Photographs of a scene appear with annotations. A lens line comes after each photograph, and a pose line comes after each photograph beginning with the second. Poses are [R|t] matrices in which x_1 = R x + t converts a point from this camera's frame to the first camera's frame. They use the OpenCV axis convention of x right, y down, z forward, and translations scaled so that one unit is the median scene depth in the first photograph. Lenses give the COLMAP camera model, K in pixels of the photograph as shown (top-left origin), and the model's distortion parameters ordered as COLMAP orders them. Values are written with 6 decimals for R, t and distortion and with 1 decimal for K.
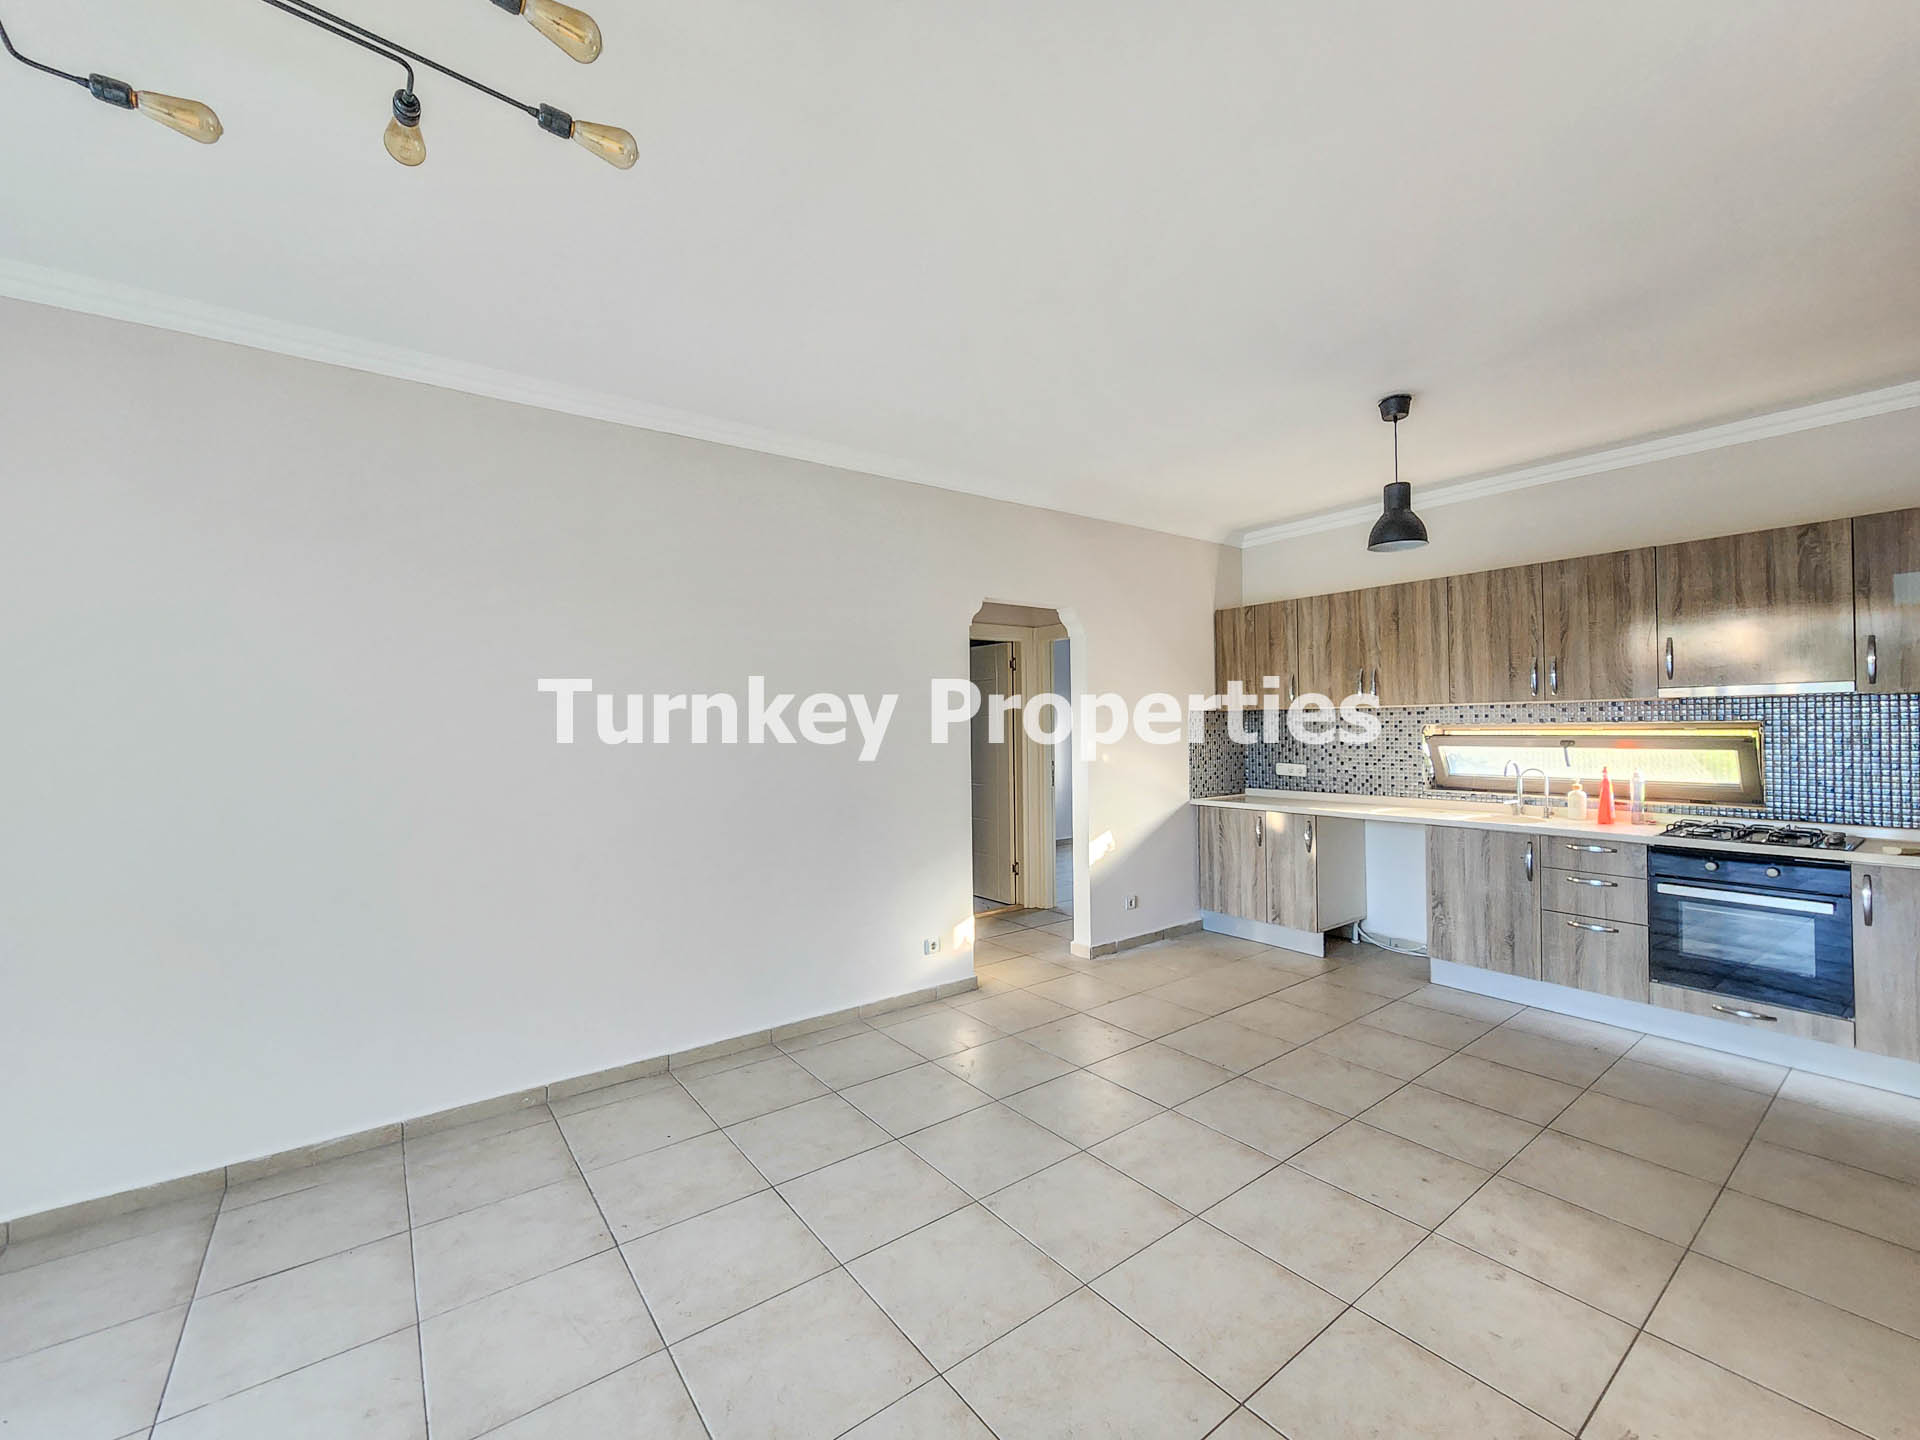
lens RADIAL K [[788.9, 0, 965.8], [0, 788.9, 720.1], [0, 0, 1]] dist [-0.001604, 0.000835]
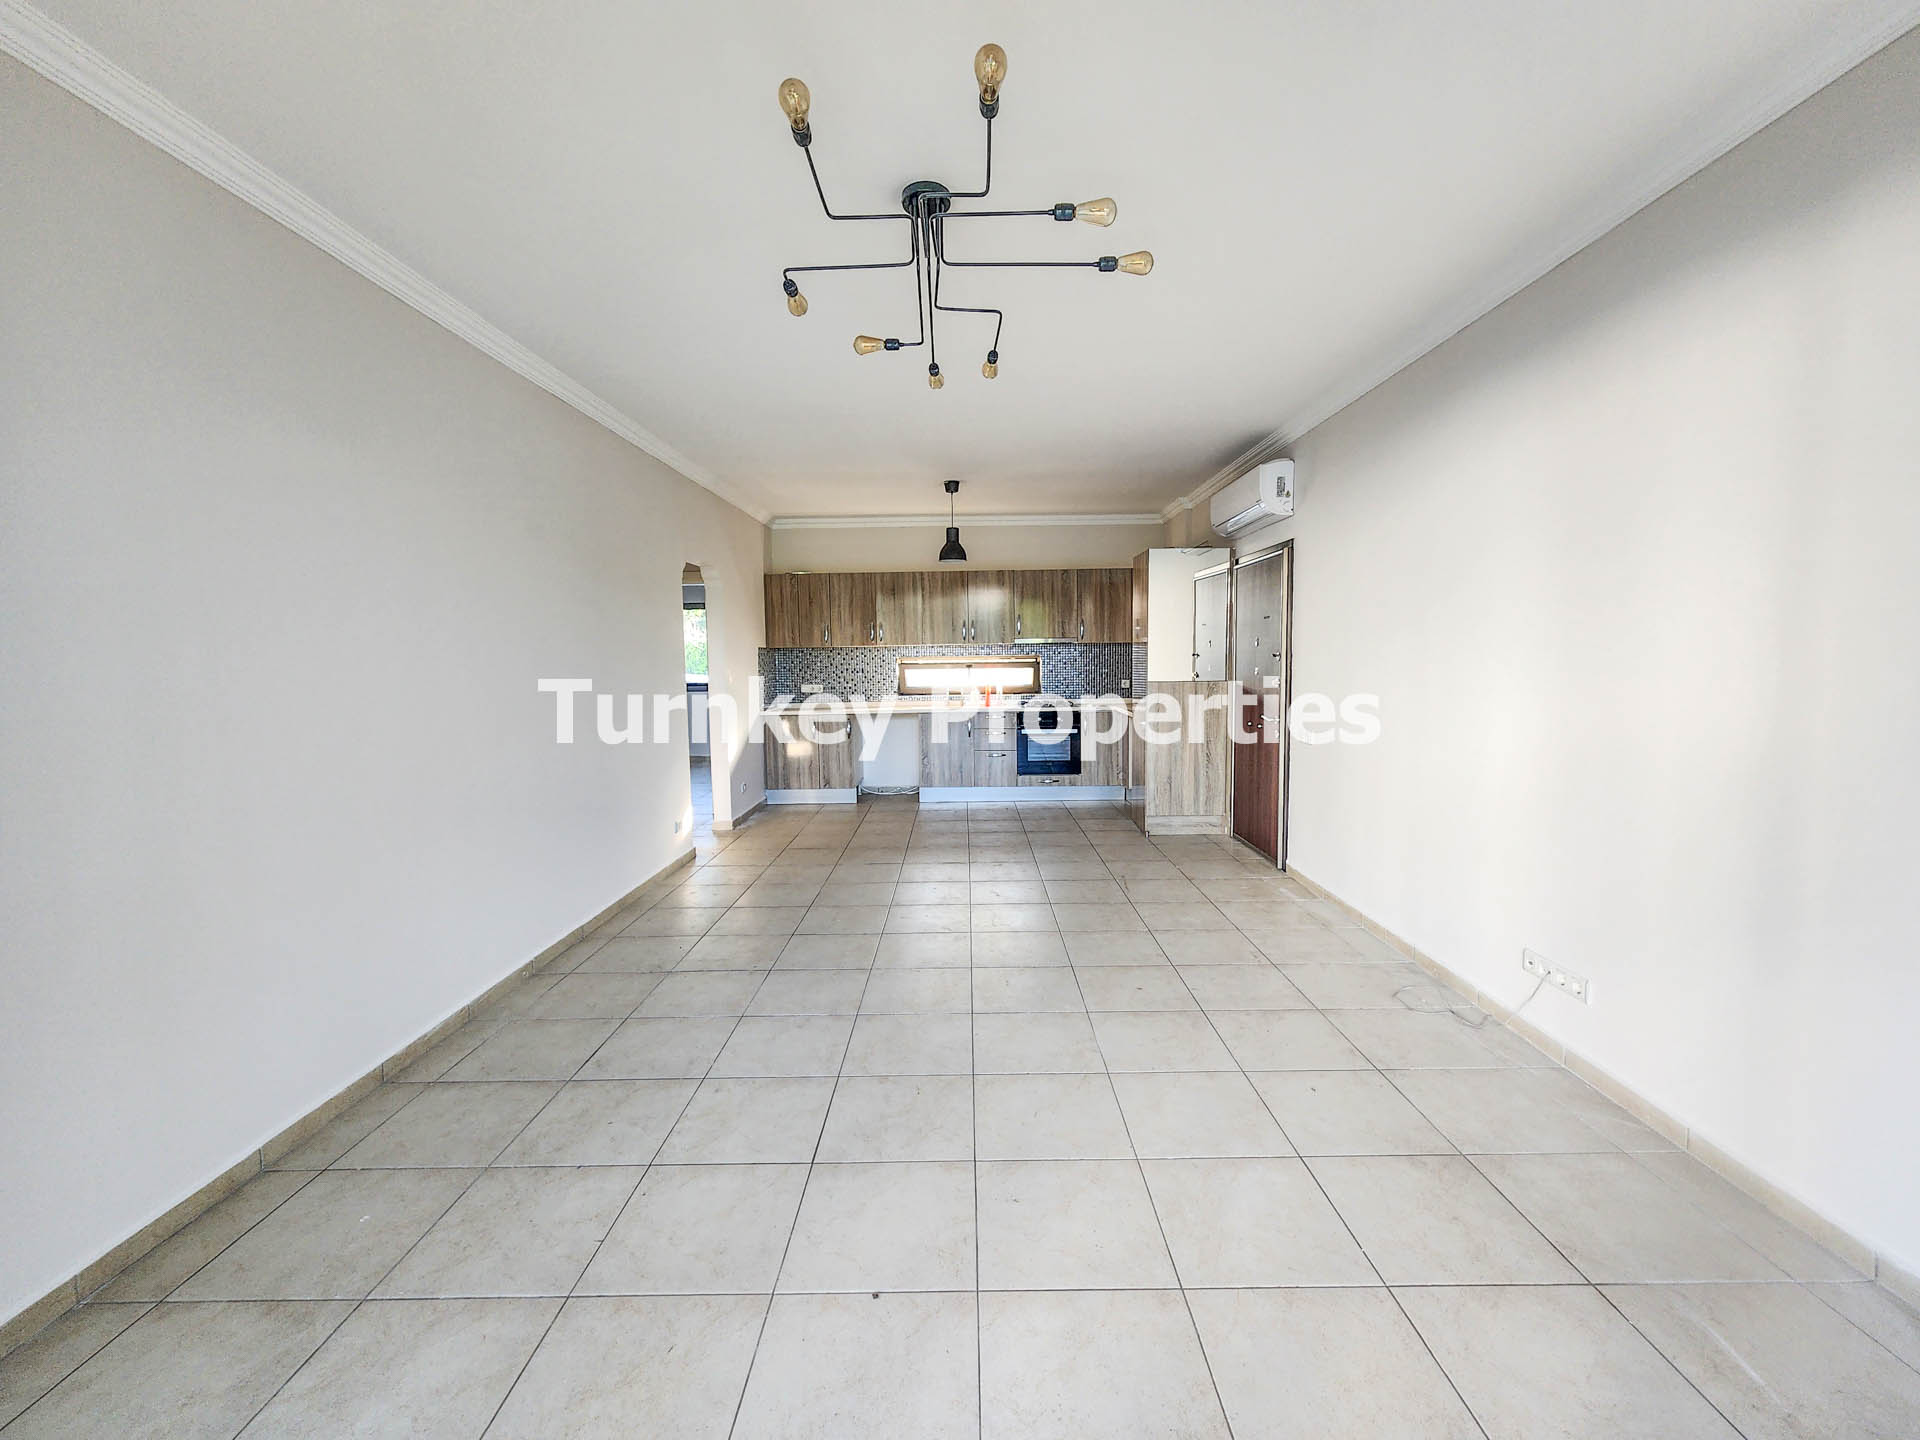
lens RADIAL K [[788.9, 0, 958.2], [0, 788.9, 720.8], [0, 0, 1]] dist [-0.001604, 0.000835]
pose [[0.612499, -0.062705, 0.787981, -0.902143], [0.003234, 0.997039, 0.076828, 0.016590], [-0.790465, -0.044509, 0.610888, -0.175429]]
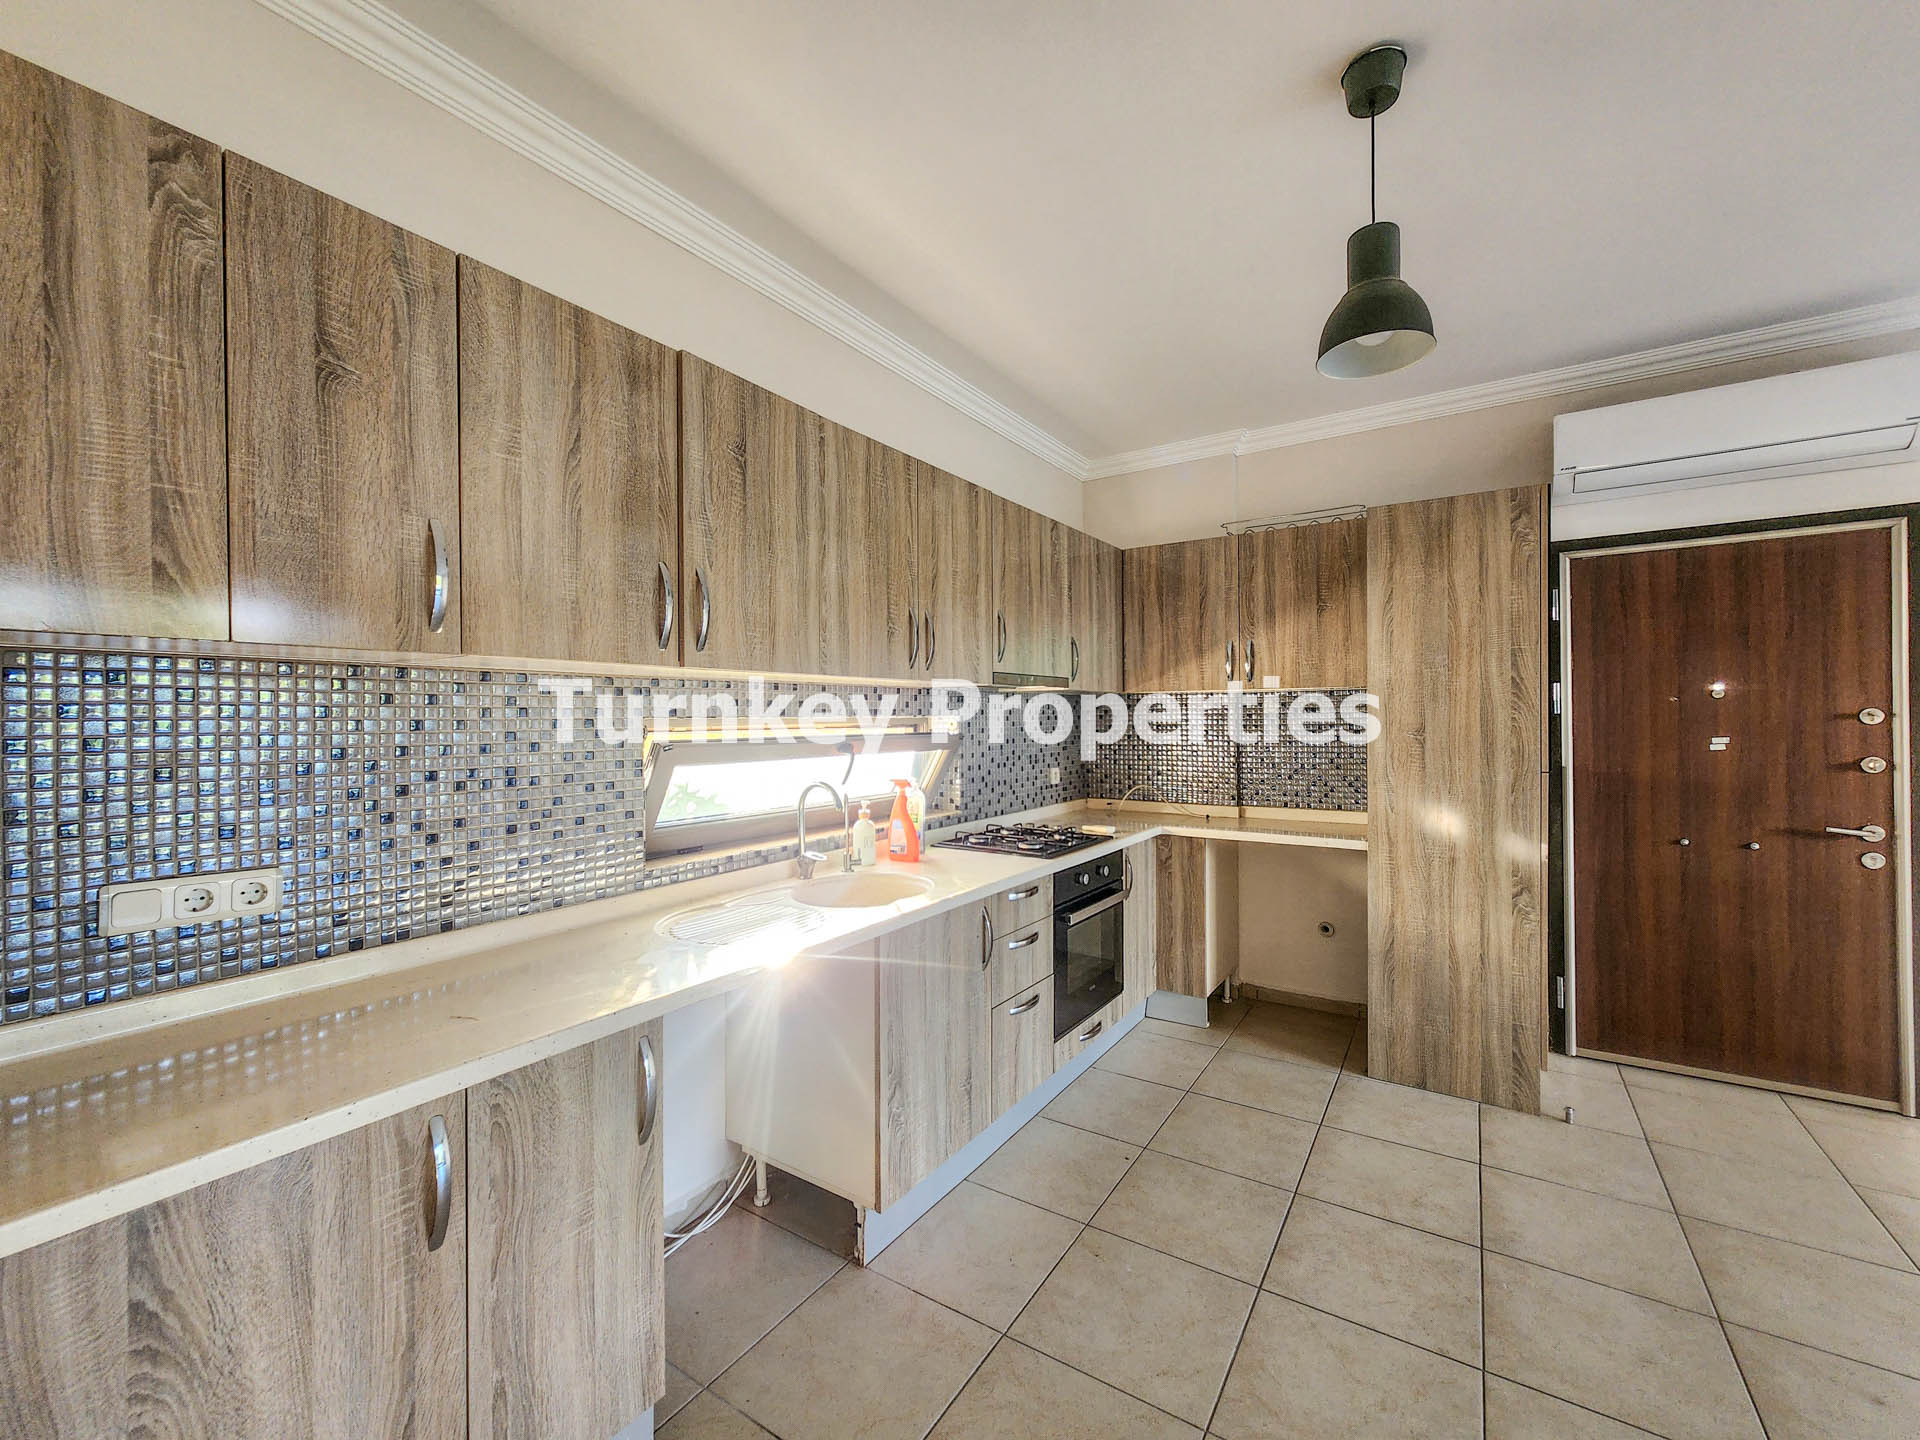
lens RADIAL K [[788.9, 0, 967.6], [0, 788.9, 719.6], [0, 0, 1]] dist [-0.001604, 0.000835]
pose [[-0.342561, 0.017355, 0.939335, 0.152133], [0.009715, 0.999841, -0.014930, 0.019229], [-0.939445, 0.004011, -0.342675, 1.332949]]
